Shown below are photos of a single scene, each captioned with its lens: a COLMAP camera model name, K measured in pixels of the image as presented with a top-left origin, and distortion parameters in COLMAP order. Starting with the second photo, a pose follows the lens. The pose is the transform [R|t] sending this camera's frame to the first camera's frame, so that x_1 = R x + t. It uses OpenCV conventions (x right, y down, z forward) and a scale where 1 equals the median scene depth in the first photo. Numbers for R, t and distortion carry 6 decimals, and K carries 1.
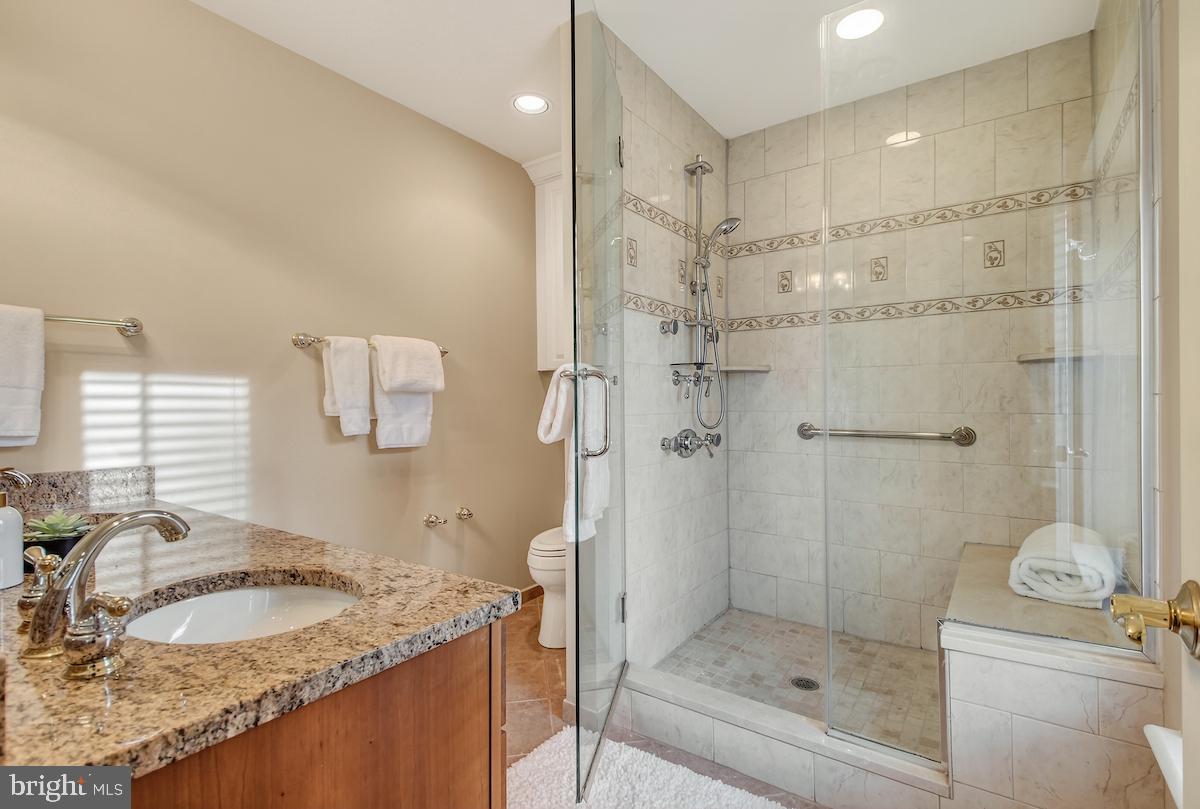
lens RADIAL K [[557.6, 0, 595.7], [0, 557.6, 403.8], [0, 0, 1]] dist [0.003447, 0.000276]
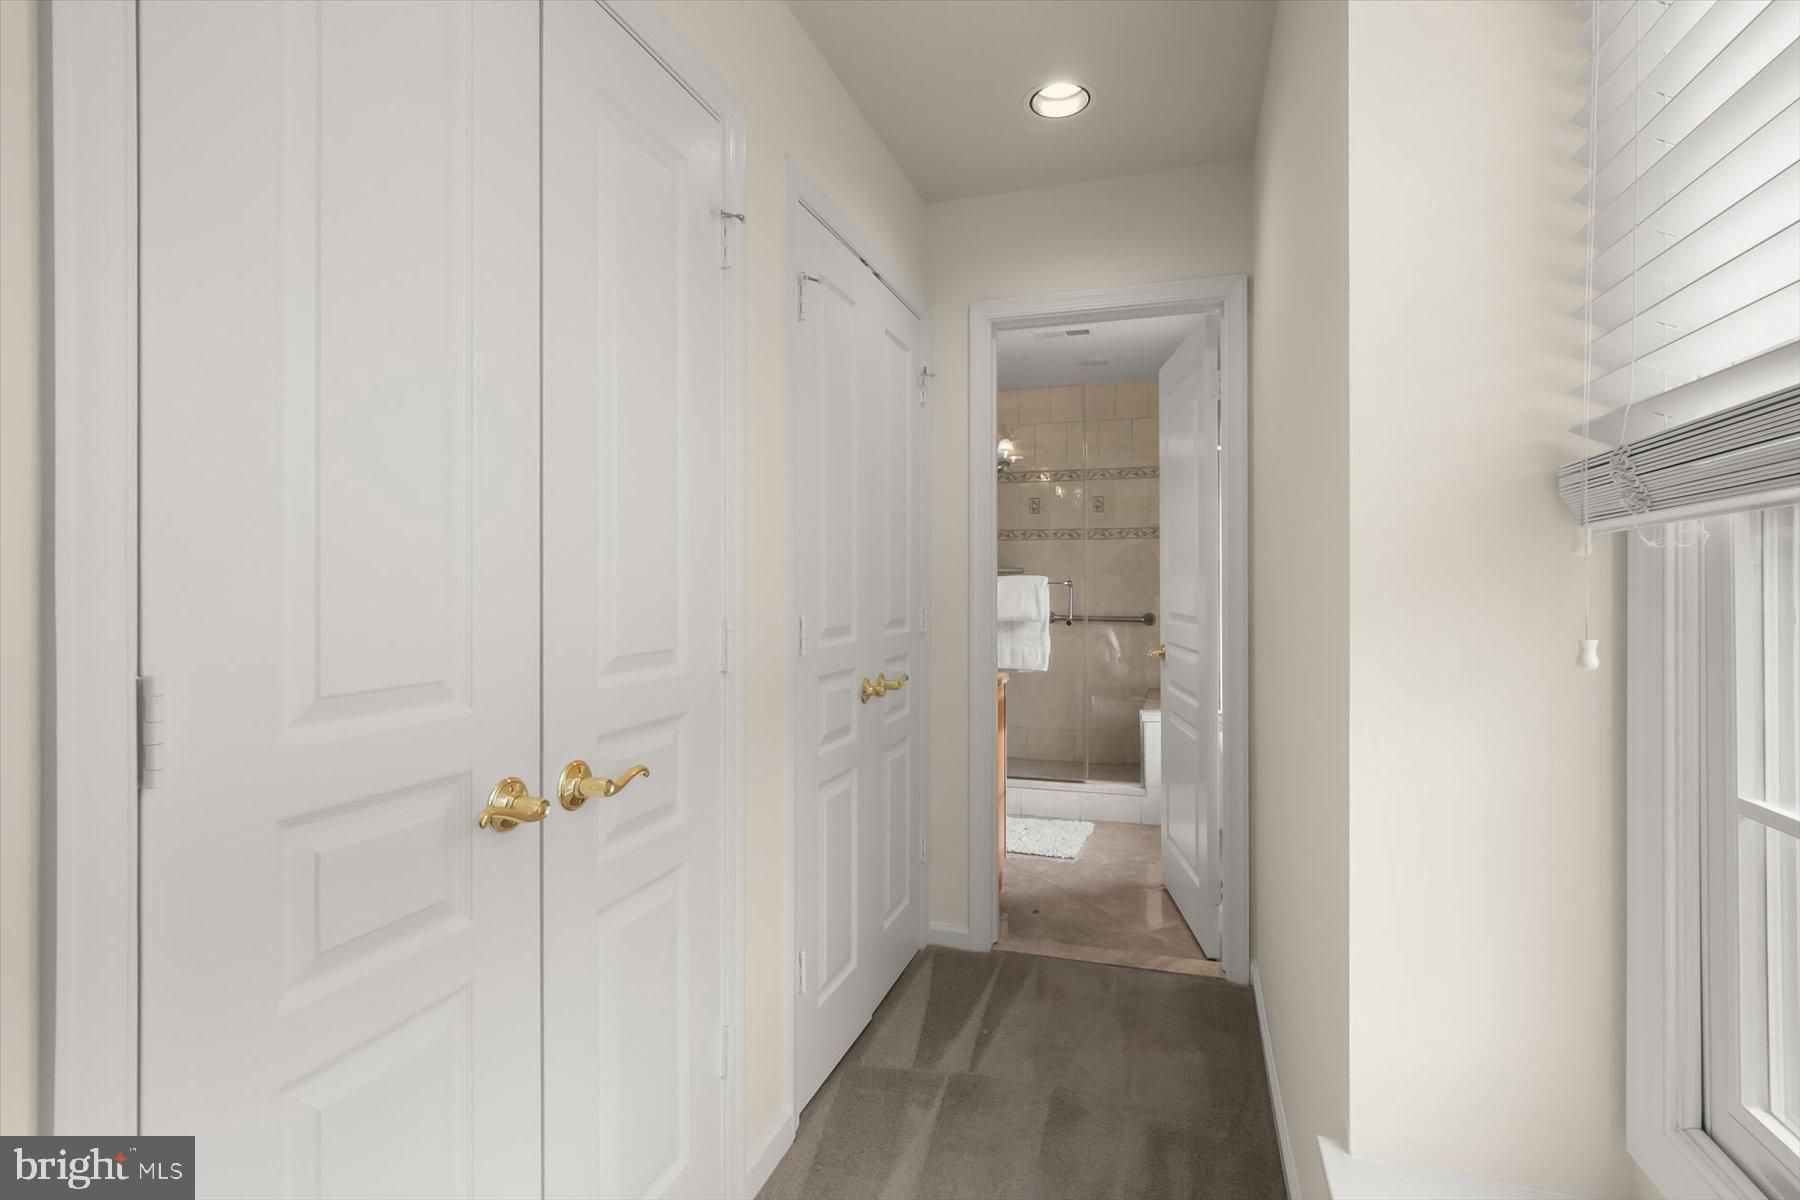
lens RADIAL K [[869.5, 0, 901.6], [0, 869.5, 596.3], [0, 0, 1]] dist [-0.001416, -0.000018]
pose [[0.945449, 0.004513, 0.325738, -0.705166], [-0.003471, 0.999987, -0.003780, 0.011650], [-0.325750, 0.002443, 0.945453, -0.964671]]
